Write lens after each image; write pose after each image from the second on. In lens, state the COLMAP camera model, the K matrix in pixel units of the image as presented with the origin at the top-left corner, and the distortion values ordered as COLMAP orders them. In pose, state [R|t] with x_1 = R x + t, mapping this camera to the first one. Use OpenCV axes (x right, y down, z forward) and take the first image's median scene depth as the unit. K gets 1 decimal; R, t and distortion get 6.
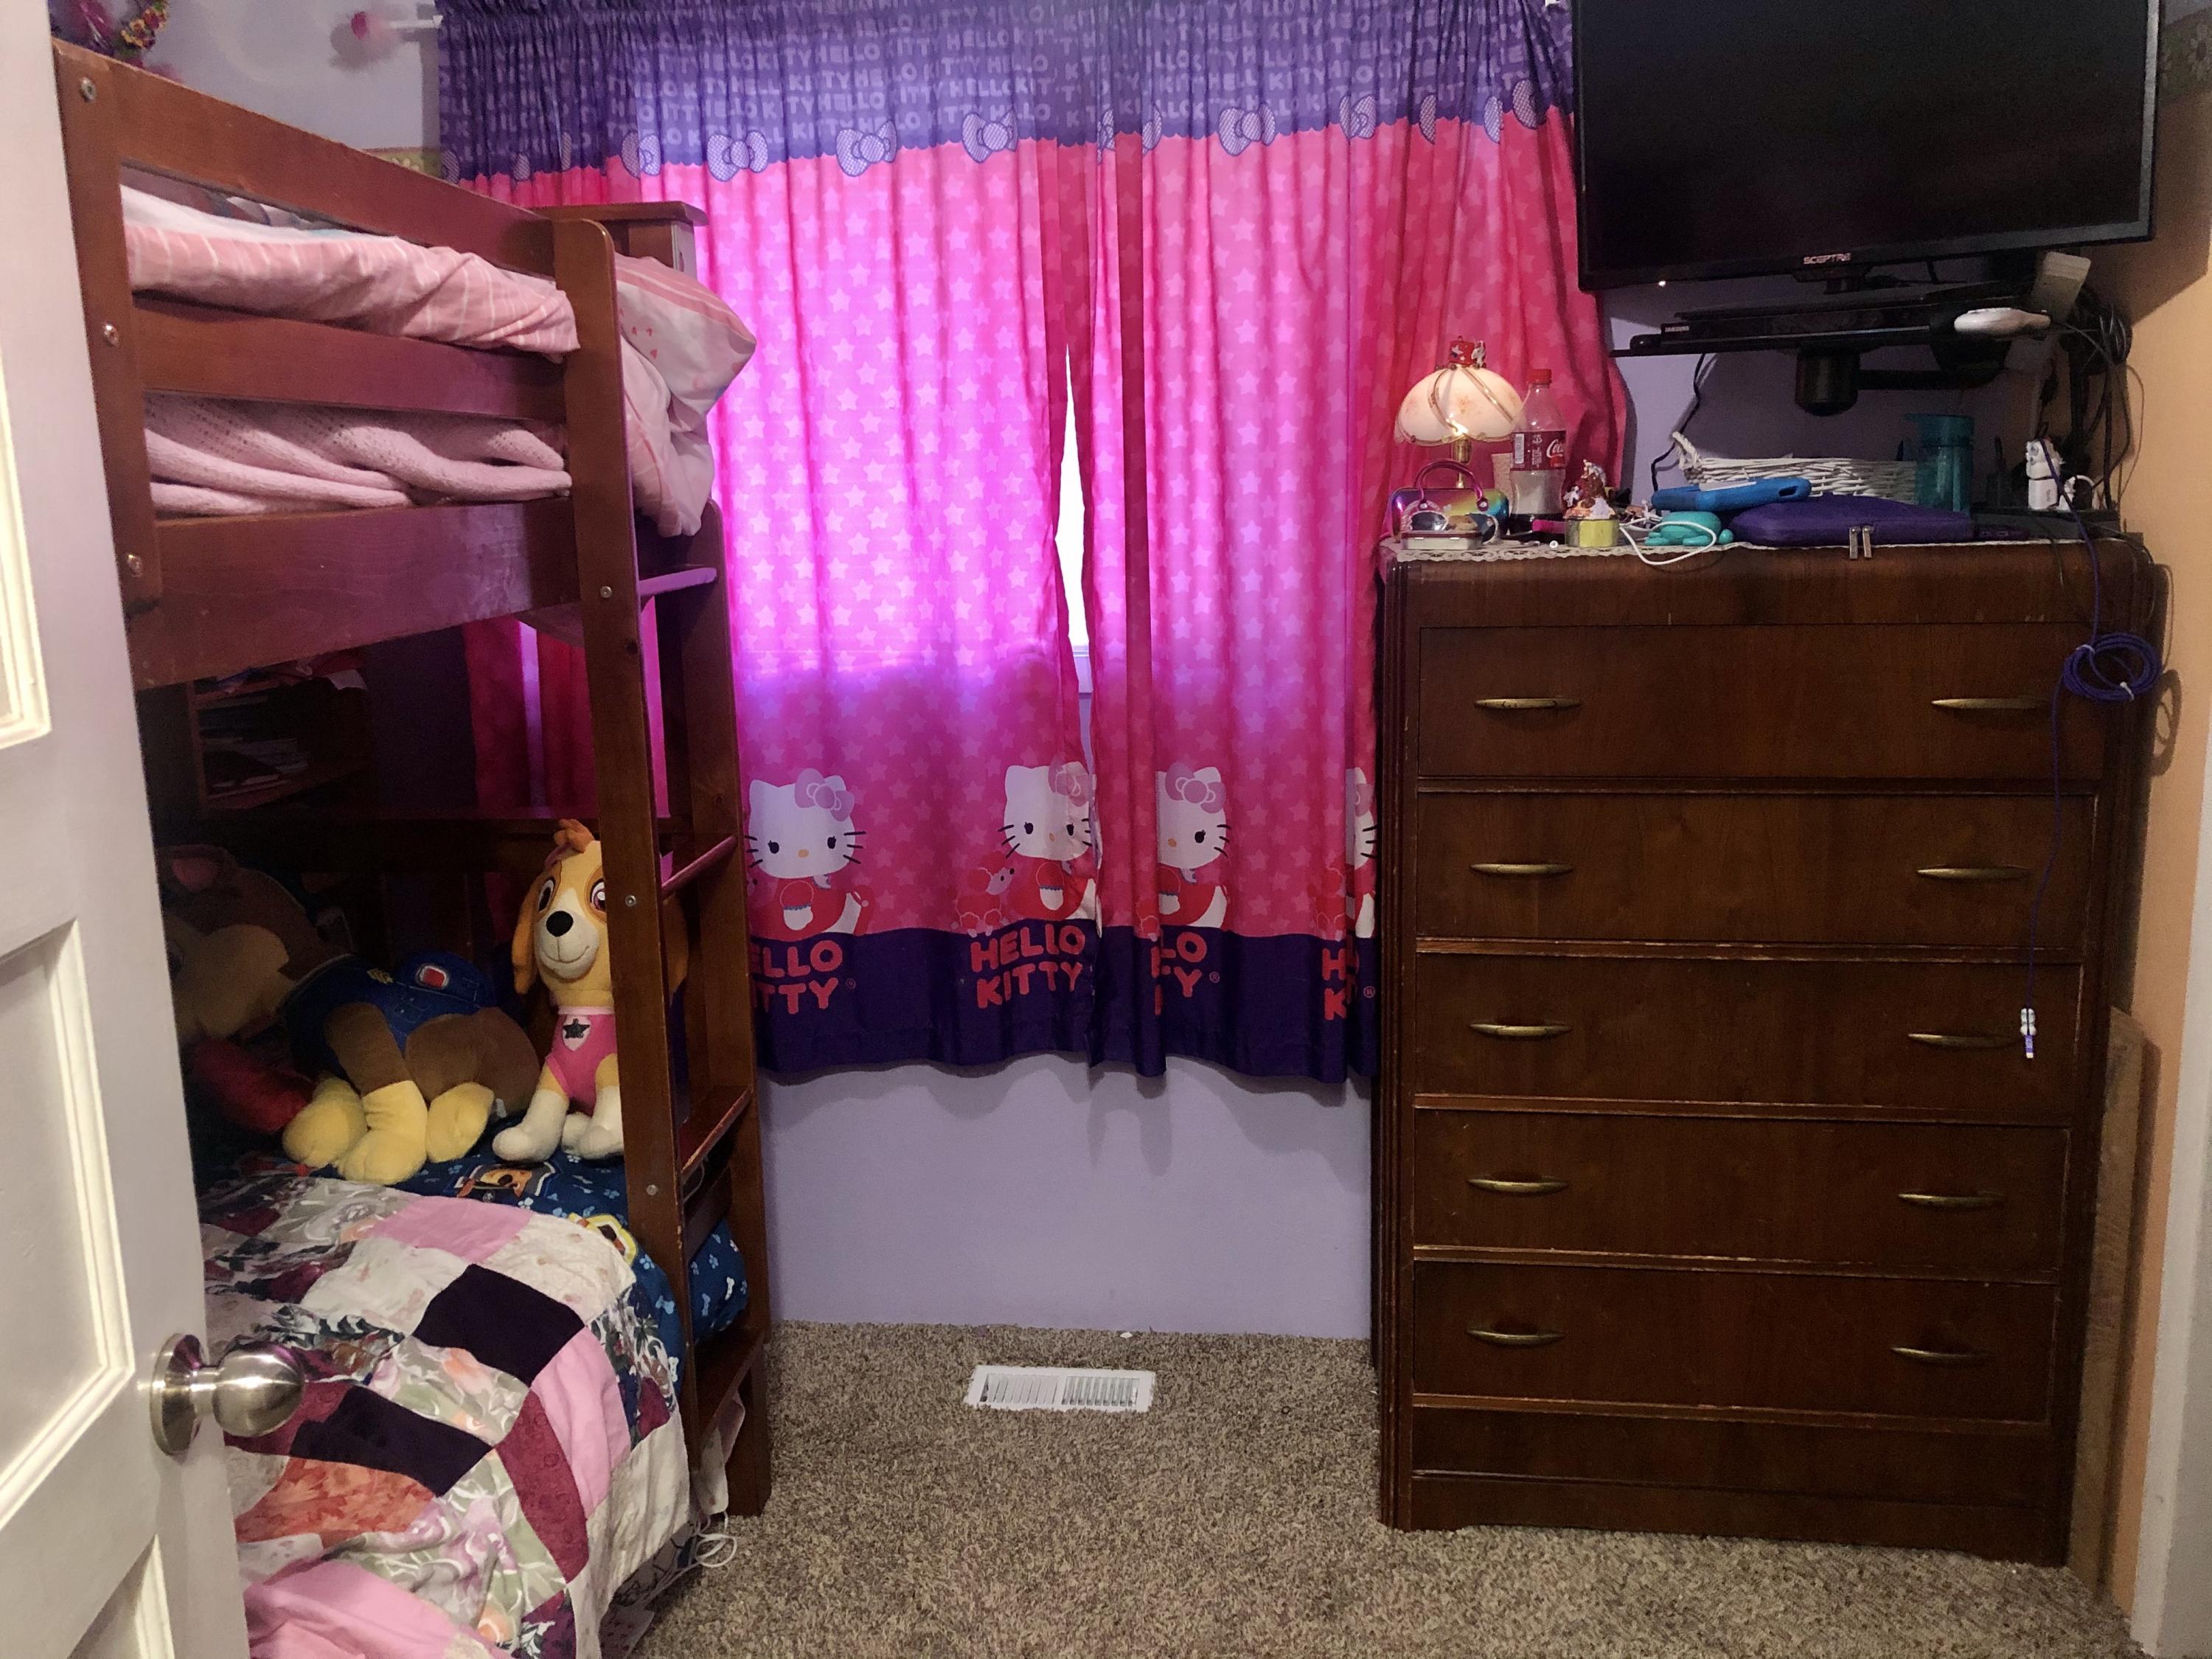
lens RADIAL K [[1837.7, 0, 1109.1], [0, 1837.7, 832.6], [0, 0, 1]] dist [0.086386, -0.077175]
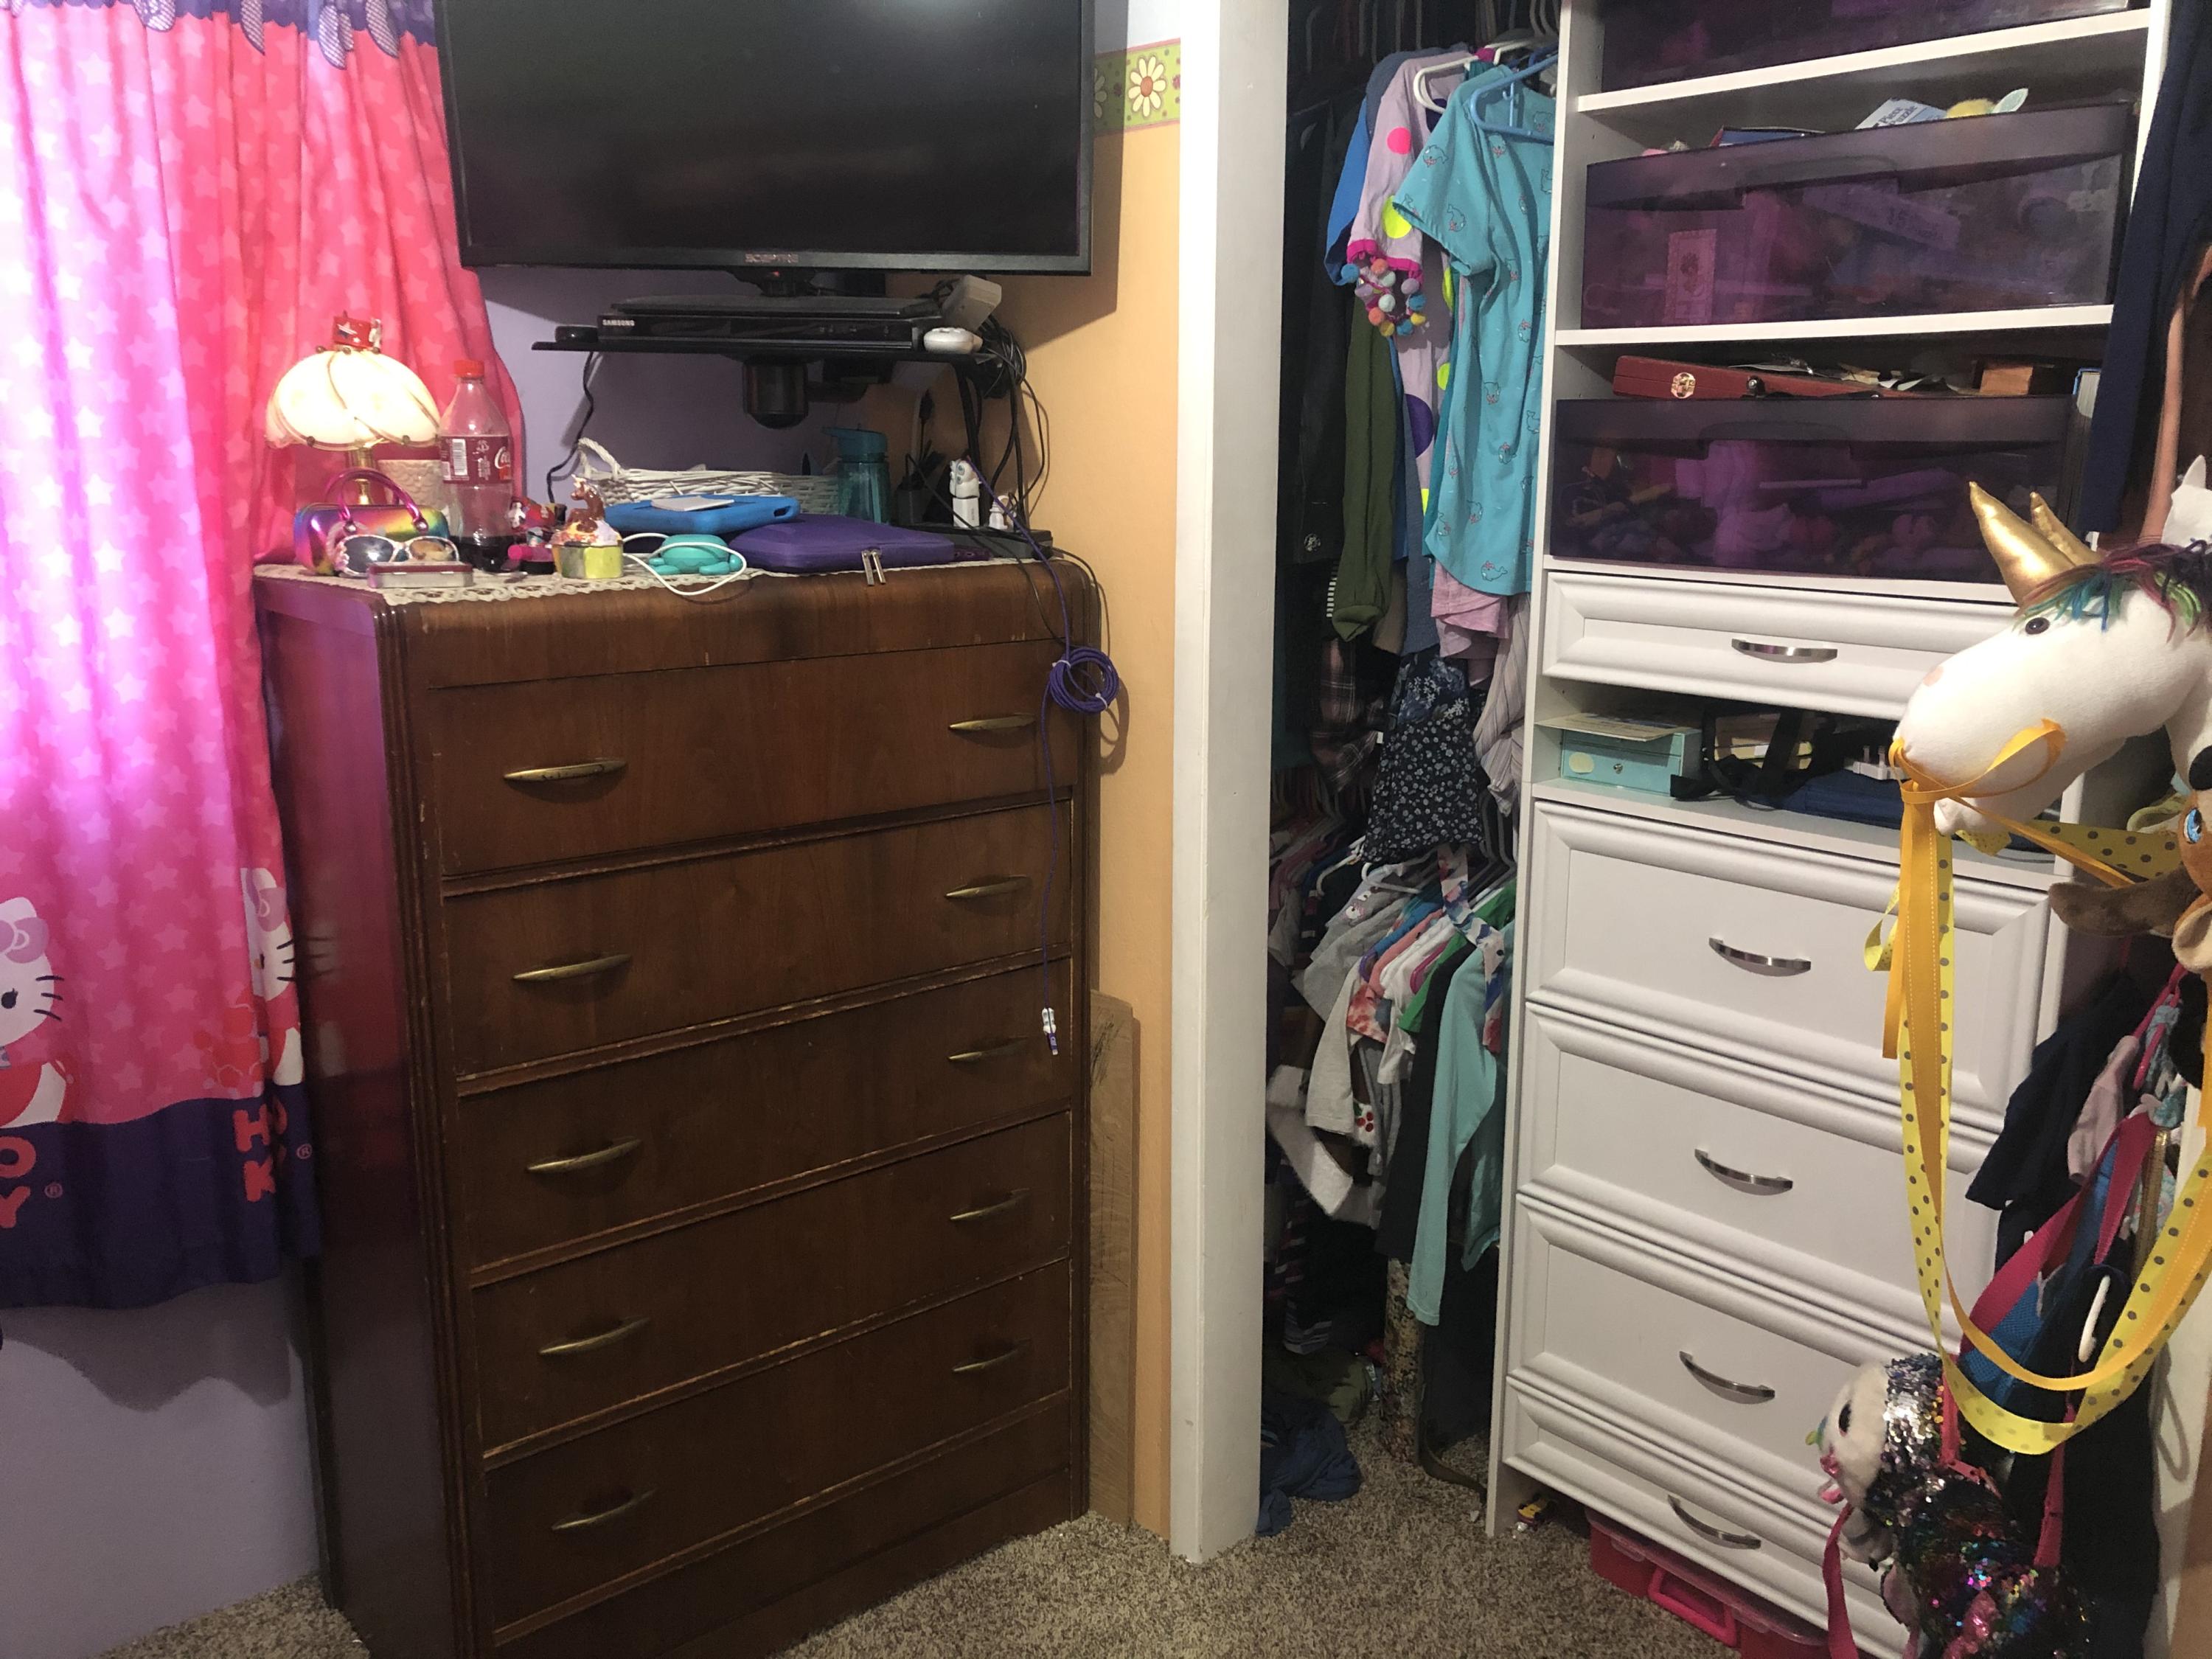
lens RADIAL K [[1837.7, 0, 1102.1], [0, 1837.7, 835.5], [0, 0, 1]] dist [0.086386, -0.077175]
pose [[0.694896, -0.138981, 0.705552, -0.177751], [0.129594, 0.989285, 0.067235, -0.059978], [-0.707336, 0.044714, 0.705462, 0.226943]]
